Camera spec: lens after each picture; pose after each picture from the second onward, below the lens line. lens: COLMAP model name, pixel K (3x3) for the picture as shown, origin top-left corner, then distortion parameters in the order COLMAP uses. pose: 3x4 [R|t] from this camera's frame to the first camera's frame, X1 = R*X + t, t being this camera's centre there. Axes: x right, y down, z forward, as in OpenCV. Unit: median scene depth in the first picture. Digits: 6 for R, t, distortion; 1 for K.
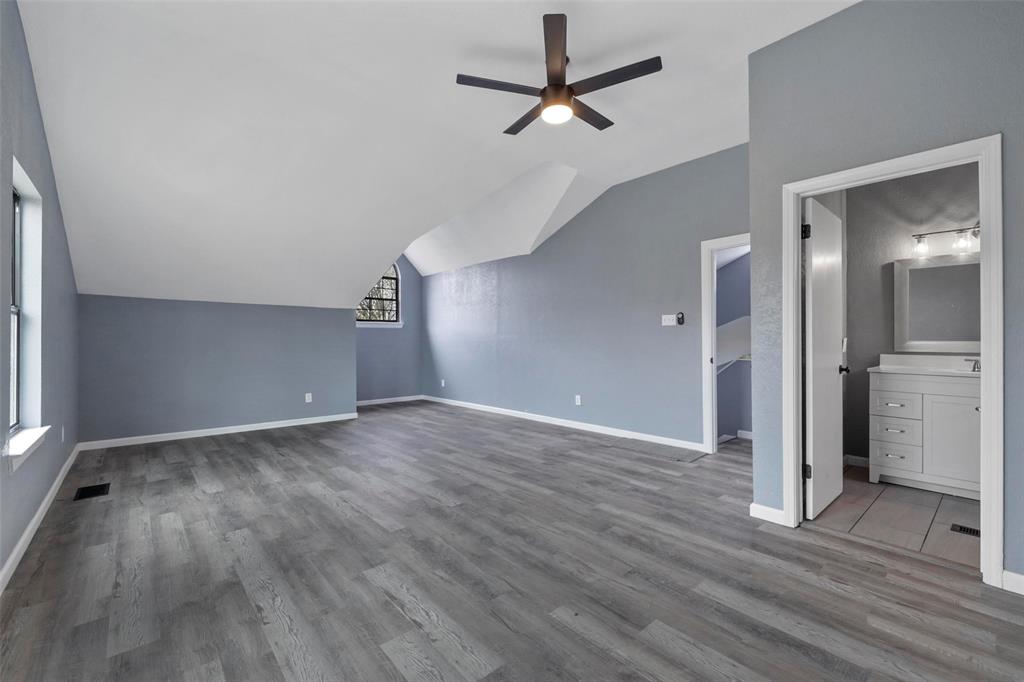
lens RADIAL K [[428.7, 0, 513.3], [0, 428.7, 346.6], [0, 0, 1]] dist [-0.000570, -0.000791]
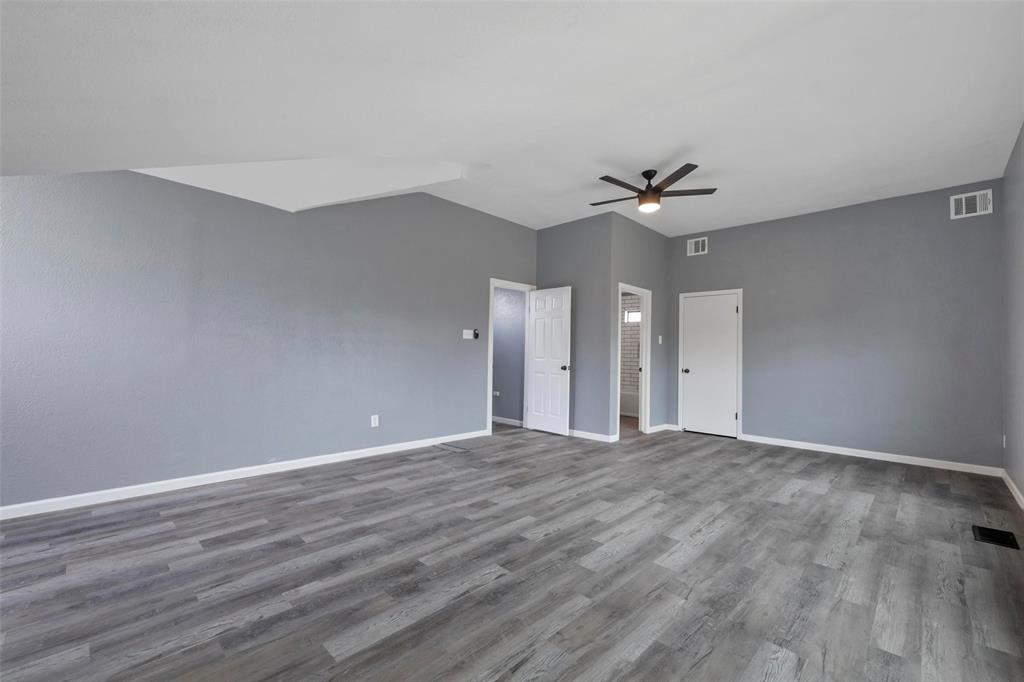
lens RADIAL K [[428.7, 0, 510.4], [0, 428.7, 331.7], [0, 0, 1]] dist [-0.000570, -0.000791]
pose [[-0.071849, 0.051375, 0.996092, -0.856795], [-0.006777, 0.998624, -0.051994, -0.007459], [-0.997393, -0.010486, -0.071402, 0.973987]]
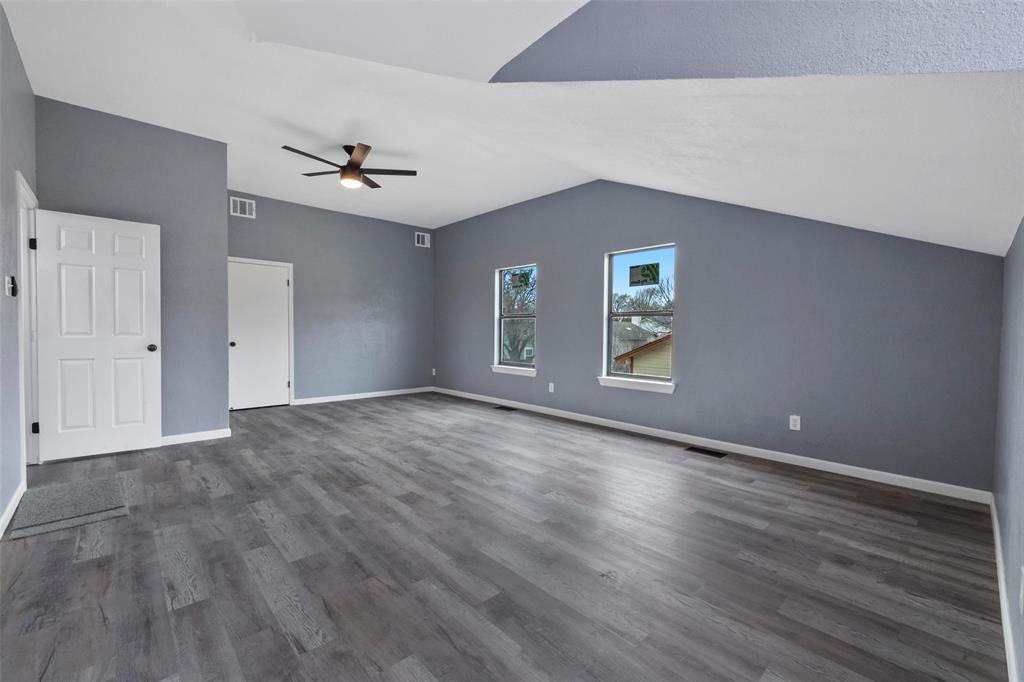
lens RADIAL K [[428.7, 0, 513.4], [0, 428.7, 338.2], [0, 0, 1]] dist [-0.000570, -0.000791]
pose [[-0.999648, -0.006563, -0.025723, -0.279709], [-0.007299, 0.999564, 0.028623, -0.016578], [0.025524, 0.028801, -0.999259, 1.589345]]
